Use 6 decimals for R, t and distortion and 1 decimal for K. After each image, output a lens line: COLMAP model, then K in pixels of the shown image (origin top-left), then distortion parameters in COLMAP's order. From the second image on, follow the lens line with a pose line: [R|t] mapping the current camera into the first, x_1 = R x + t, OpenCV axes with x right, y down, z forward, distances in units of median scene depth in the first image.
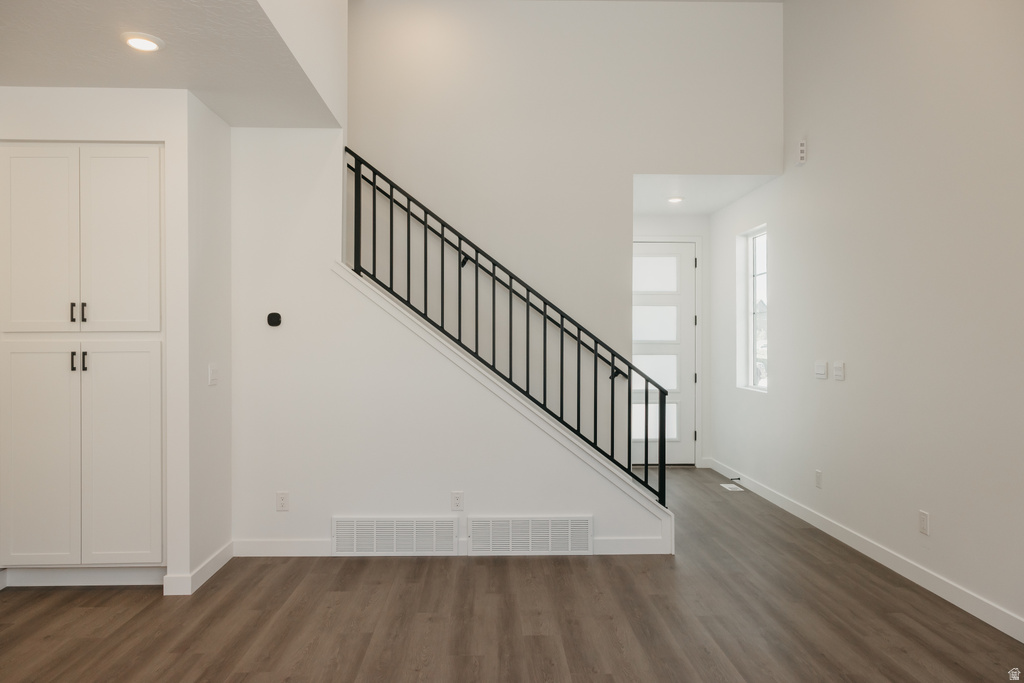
lens RADIAL K [[688.5, 0, 505.8], [0, 688.5, 339.8], [0, 0, 1]] dist [0.004699, 0.000617]
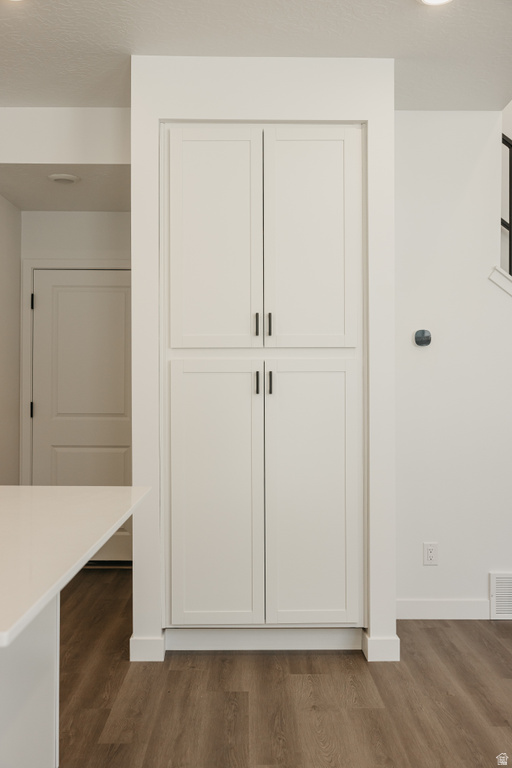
lens RADIAL K [[809.2, 0, 256.7], [0, 809.2, 382.6], [0, 0, 1]] dist [-0.057548, 0.000000]
pose [[0.999862, 0.006094, -0.015485, -0.613589], [-0.006012, 0.999968, 0.005341, 0.025392], [0.015517, -0.005247, 0.999866, 0.020295]]
